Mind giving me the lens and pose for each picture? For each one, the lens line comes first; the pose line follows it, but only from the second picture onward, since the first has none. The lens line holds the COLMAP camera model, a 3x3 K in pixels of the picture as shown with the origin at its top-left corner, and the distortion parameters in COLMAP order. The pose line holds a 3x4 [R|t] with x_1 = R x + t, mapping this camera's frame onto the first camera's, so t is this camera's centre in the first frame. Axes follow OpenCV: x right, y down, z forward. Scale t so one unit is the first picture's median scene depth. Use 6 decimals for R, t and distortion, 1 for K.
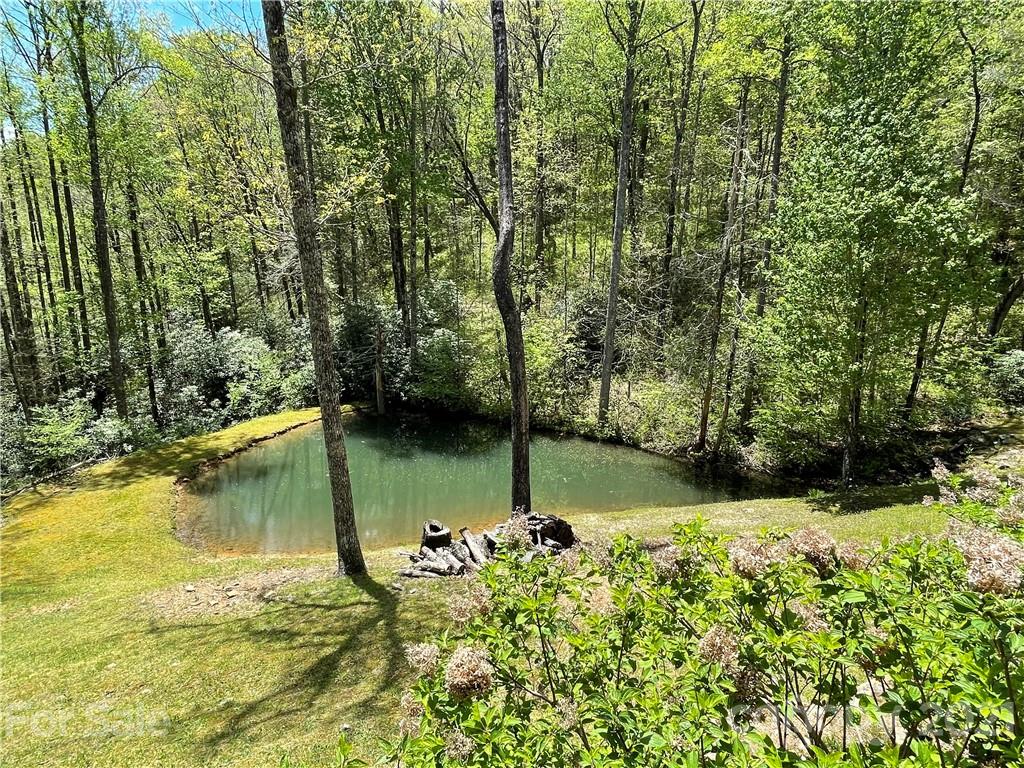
lens RADIAL K [[609.0, 0, 506.5], [0, 609.0, 386.8], [0, 0, 1]] dist [-0.008235, -0.003596]
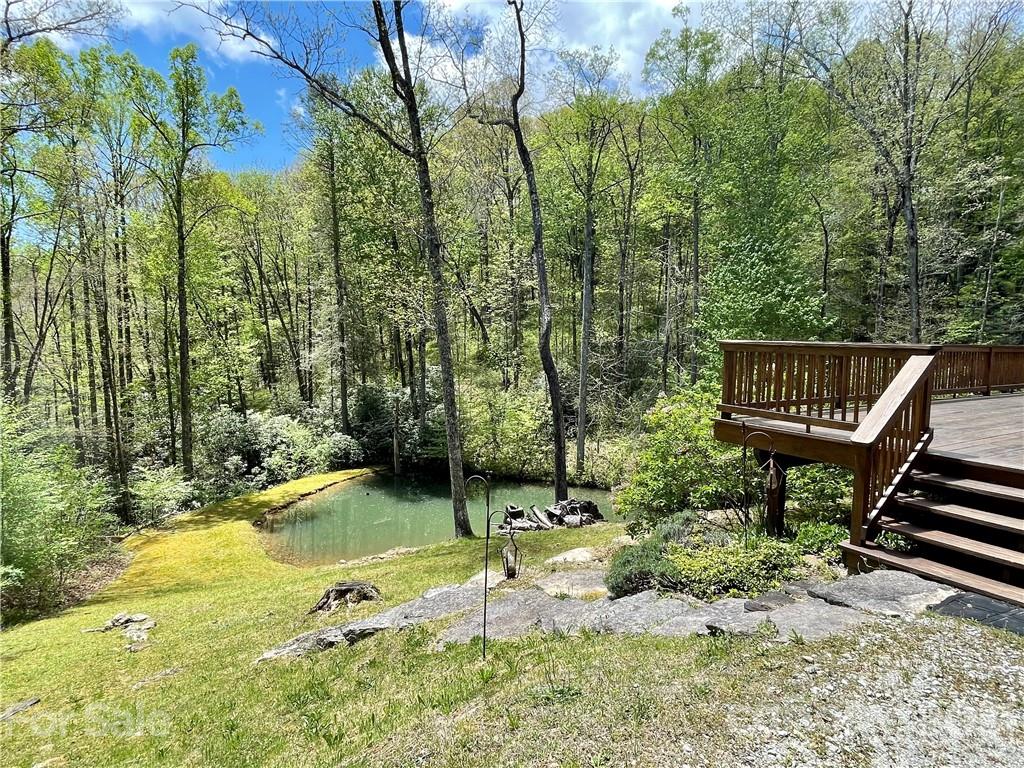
lens RADIAL K [[562.0, 0, 512.8], [0, 562.0, 378.5], [0, 0, 1]] dist [-0.010250, -0.000334]
pose [[0.995307, -0.023483, 0.093873, -0.087479], [0.038224, 0.986625, -0.158463, 0.048201], [-0.088896, 0.161308, 0.982892, -0.164844]]
